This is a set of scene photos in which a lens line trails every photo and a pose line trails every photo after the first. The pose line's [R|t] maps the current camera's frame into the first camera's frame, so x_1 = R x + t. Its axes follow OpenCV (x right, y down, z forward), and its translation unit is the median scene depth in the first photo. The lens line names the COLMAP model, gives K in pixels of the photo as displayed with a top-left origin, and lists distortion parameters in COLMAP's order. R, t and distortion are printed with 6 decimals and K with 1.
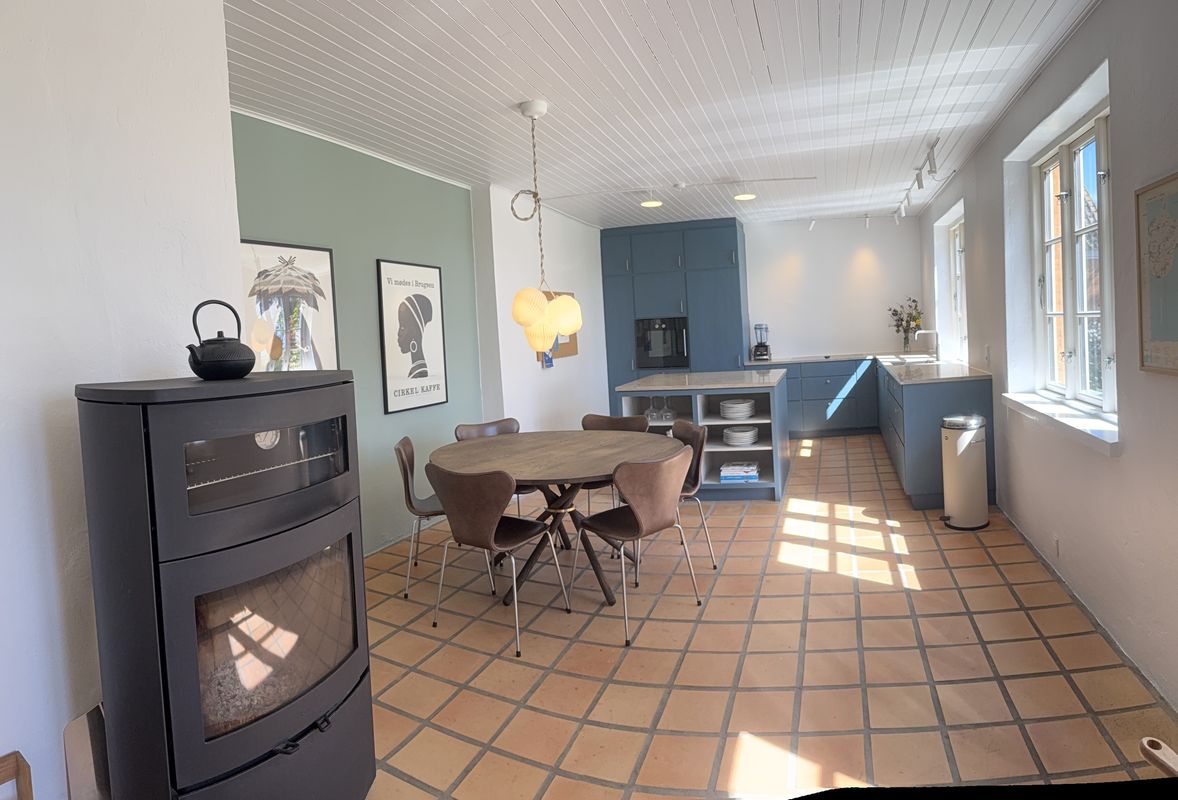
lens RADIAL K [[832.5, 0, 589.0], [0, 832.5, 400.0], [0, 0, 1]] dist [0.000881, 0.000177]
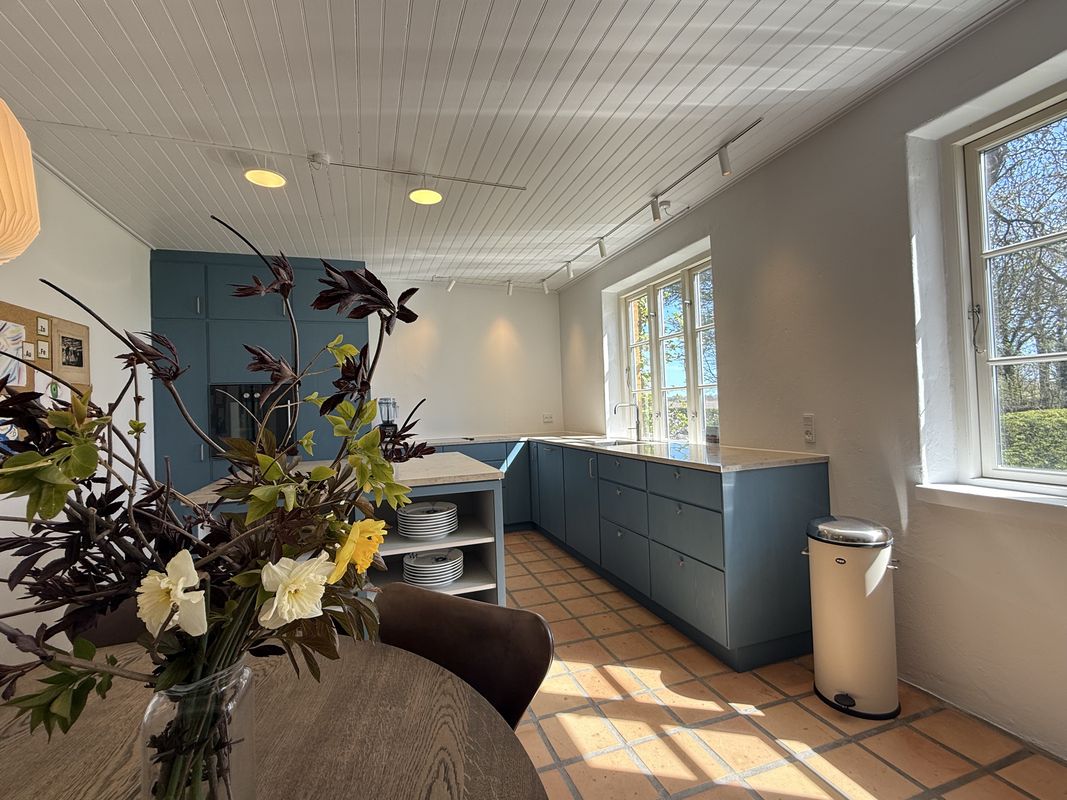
lens RADIAL K [[537.6, 0, 533.5], [0, 537.6, 400.0], [0, 0, 1]] dist [0.002493, 0.000451]
pose [[0.795817, 0.039670, 0.604236, 0.001680], [0.041686, 0.991895, -0.120025, -0.022257], [-0.604100, 0.120707, 0.787714, 0.542199]]
